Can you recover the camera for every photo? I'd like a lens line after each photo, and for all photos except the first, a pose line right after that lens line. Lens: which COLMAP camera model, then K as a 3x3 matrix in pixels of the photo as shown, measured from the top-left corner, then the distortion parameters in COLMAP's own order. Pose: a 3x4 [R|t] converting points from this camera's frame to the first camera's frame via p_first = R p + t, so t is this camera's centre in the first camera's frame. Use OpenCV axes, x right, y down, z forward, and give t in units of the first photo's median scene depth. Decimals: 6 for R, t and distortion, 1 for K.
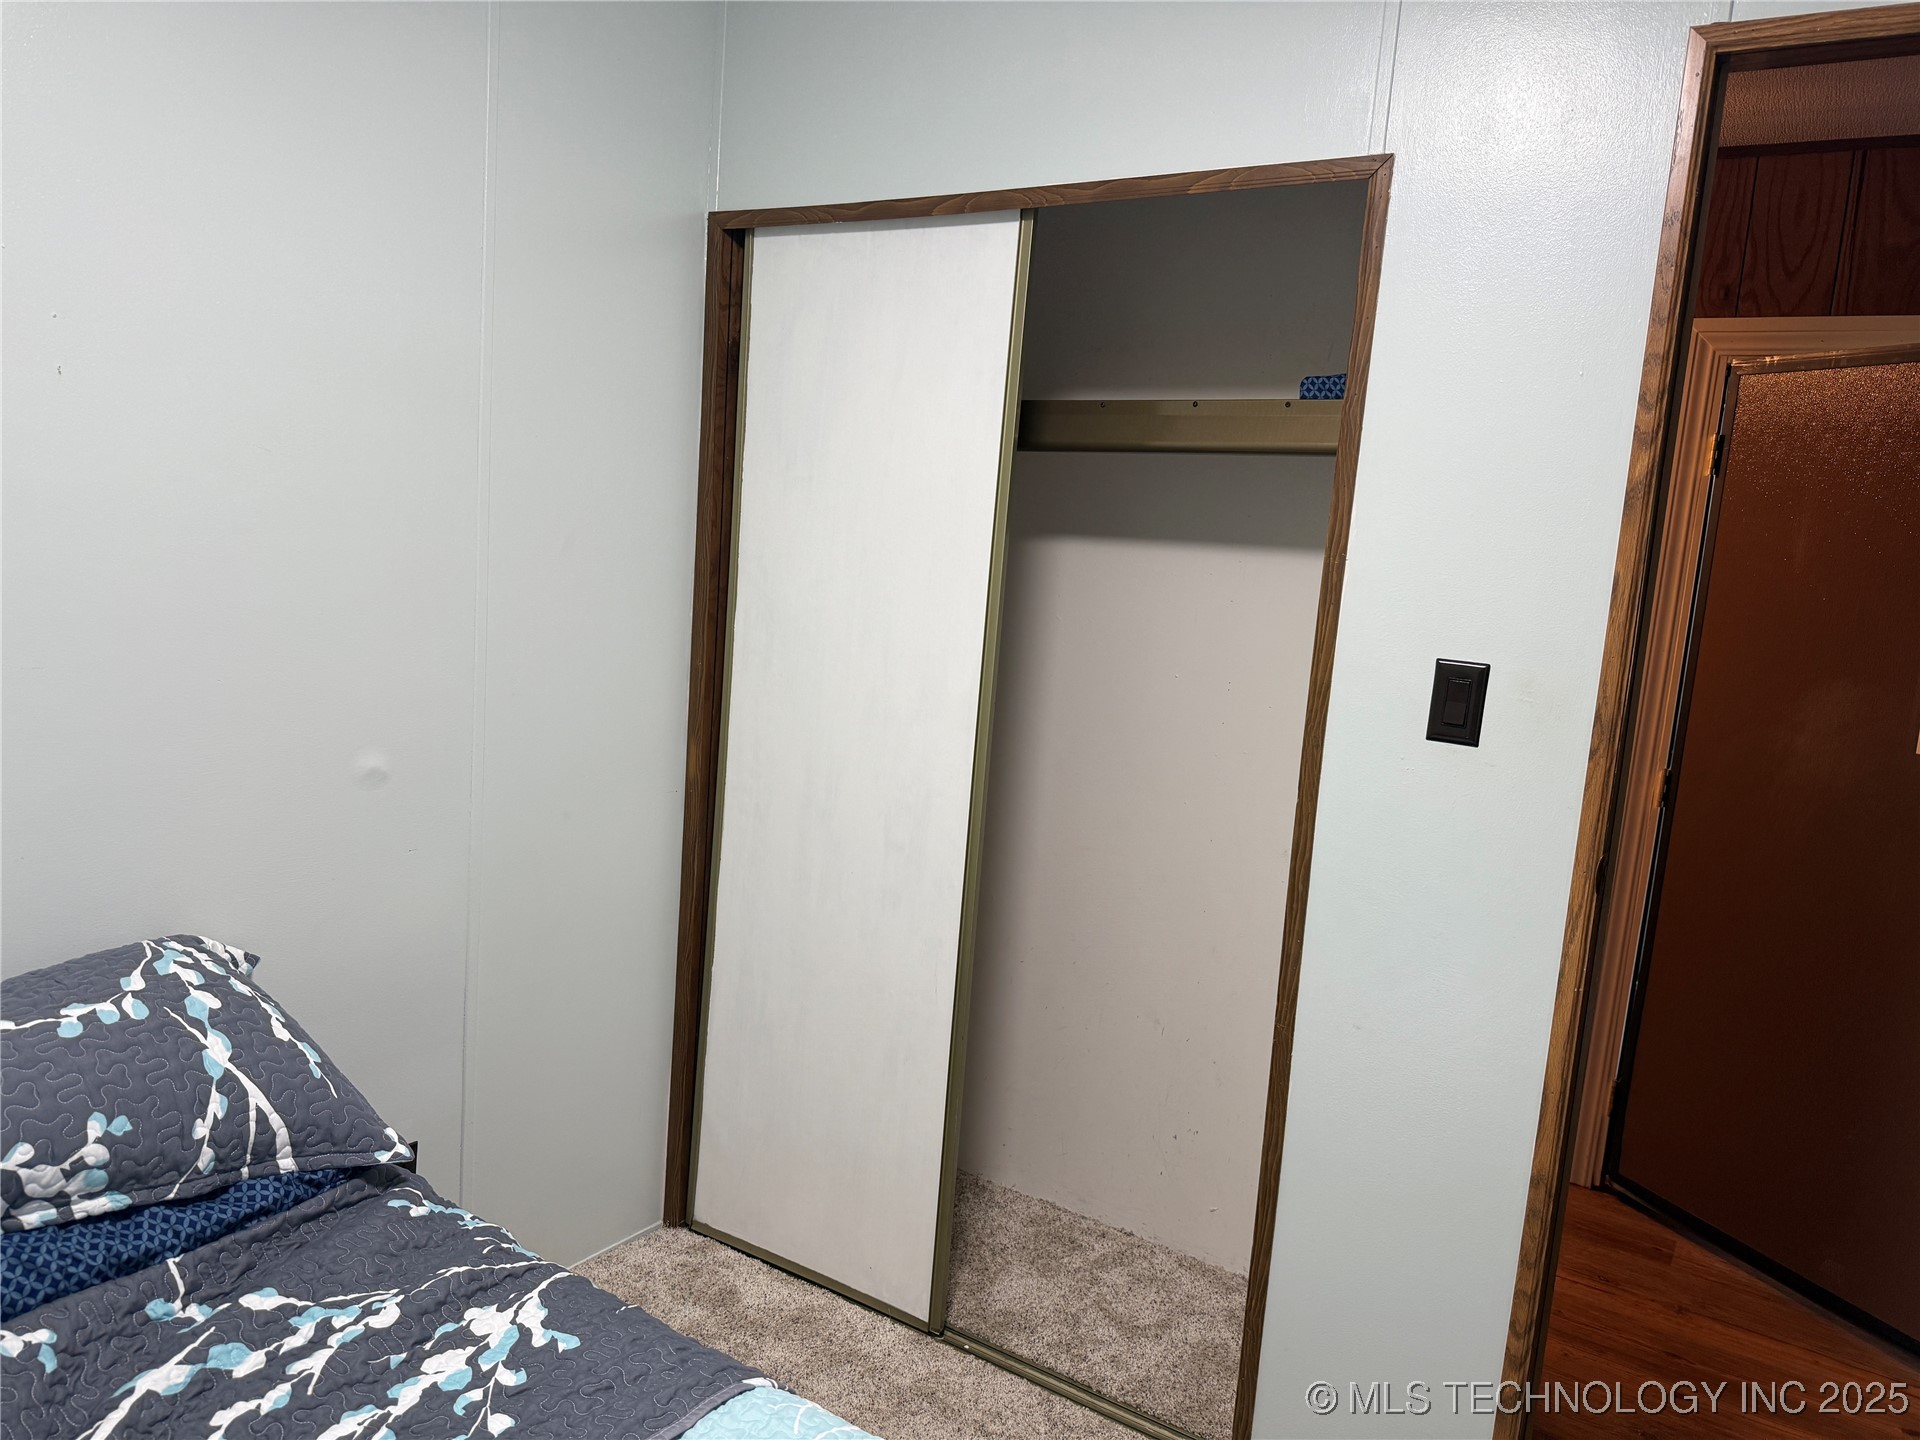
lens RADIAL K [[1349.5, 0, 946.8], [0, 1349.5, 723.0], [0, 0, 1]] dist [0.070464, -0.101448]
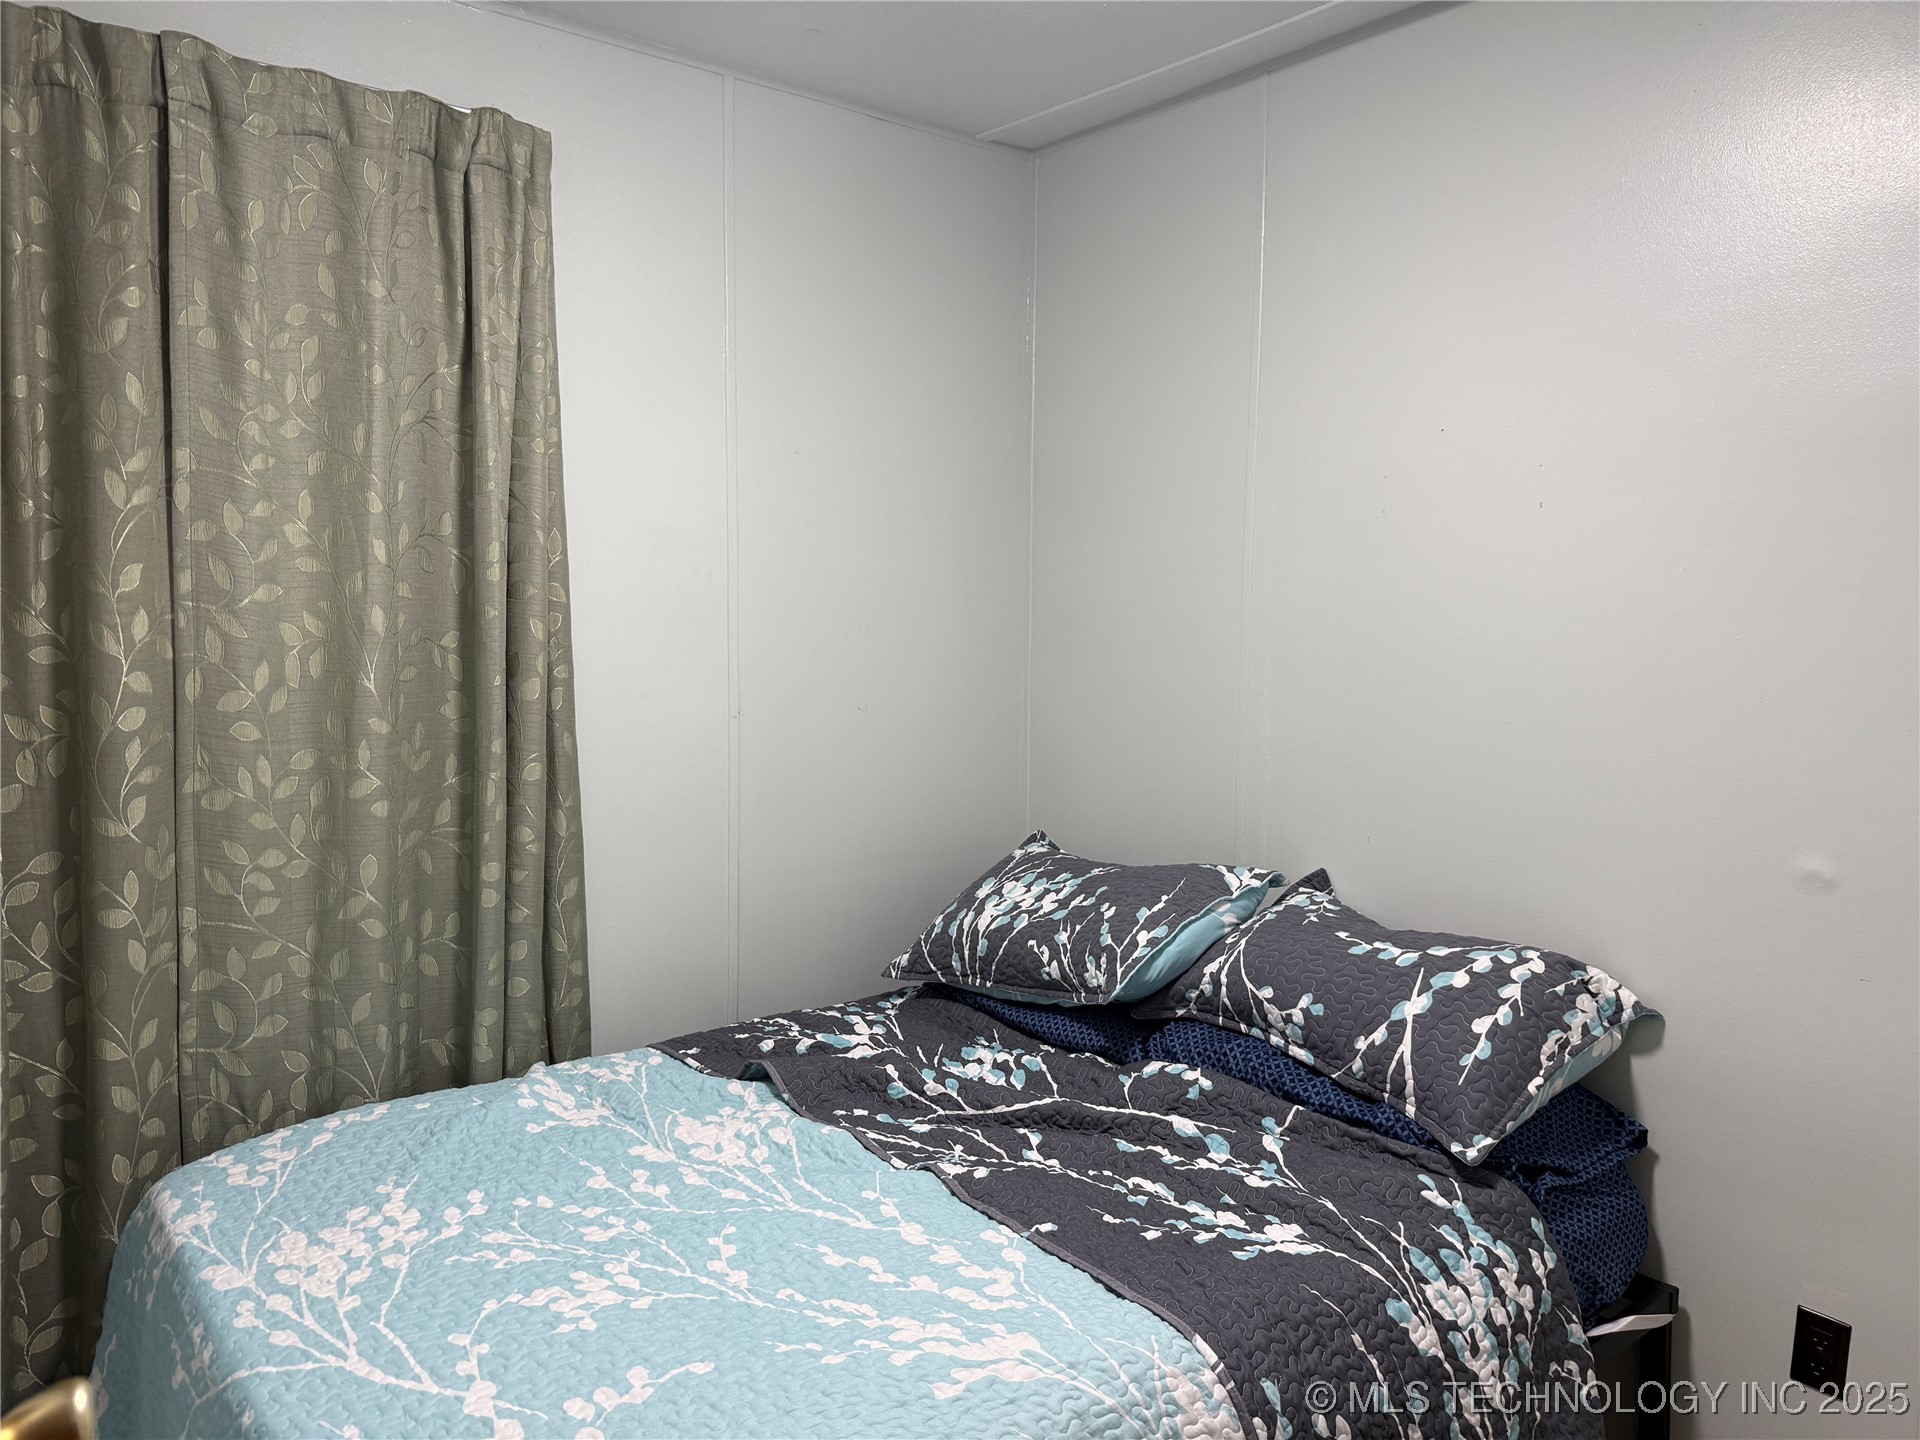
lens RADIAL K [[1349.5, 0, 951.7], [0, 1349.5, 718.0], [0, 0, 1]] dist [0.070464, -0.101448]
pose [[-0.337711, -0.001834, -0.941248, 0.933264], [-0.164417, 0.984738, 0.057072, -0.037489], [0.926778, 0.174031, -0.332859, 1.074292]]
